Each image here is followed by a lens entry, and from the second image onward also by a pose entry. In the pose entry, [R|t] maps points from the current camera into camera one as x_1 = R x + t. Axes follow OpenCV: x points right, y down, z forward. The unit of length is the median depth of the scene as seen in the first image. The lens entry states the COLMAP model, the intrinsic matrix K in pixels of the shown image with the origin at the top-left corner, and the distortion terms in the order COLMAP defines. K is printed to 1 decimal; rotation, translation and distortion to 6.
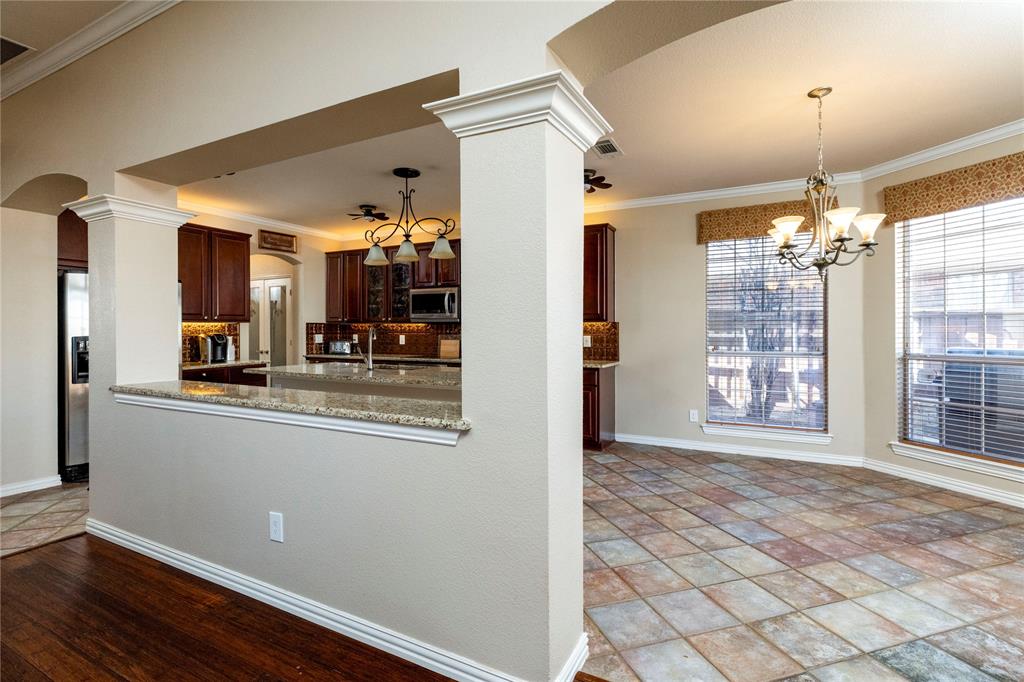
lens RADIAL K [[486.8, 0, 510.0], [0, 486.8, 340.9], [0, 0, 1]] dist [0.001451, 0.000893]
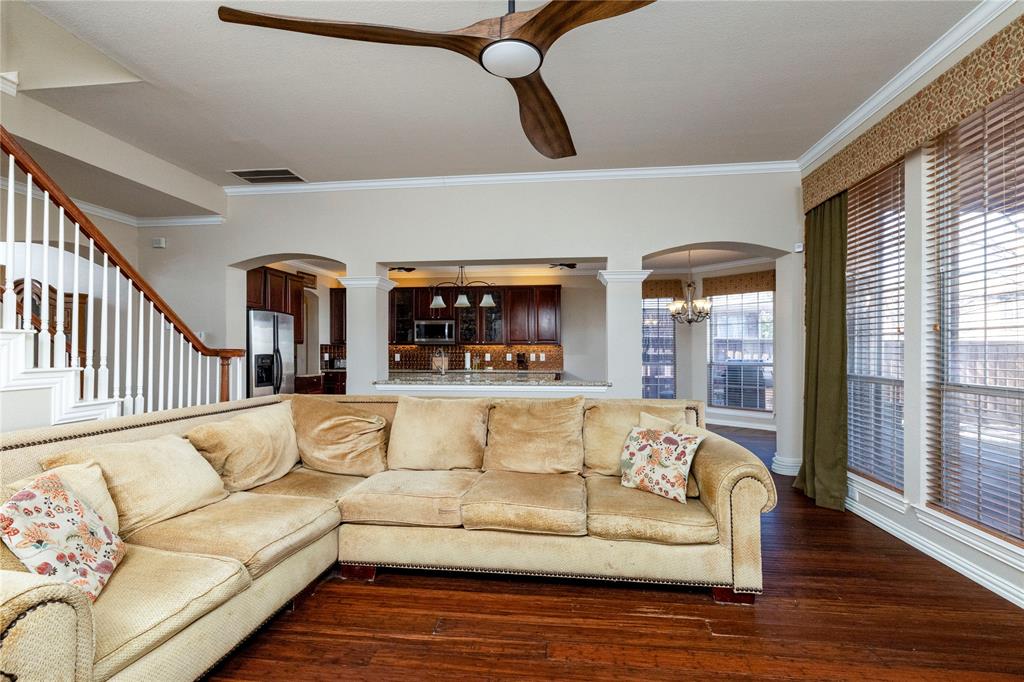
lens RADIAL K [[486.8, 0, 503.7], [0, 486.8, 344.1], [0, 0, 1]] dist [0.001451, 0.000893]
pose [[0.936932, 0.004267, 0.349485, -0.452302], [0.007566, 0.999444, -0.032486, 0.007284], [-0.349429, 0.033081, 0.936379, -0.379360]]
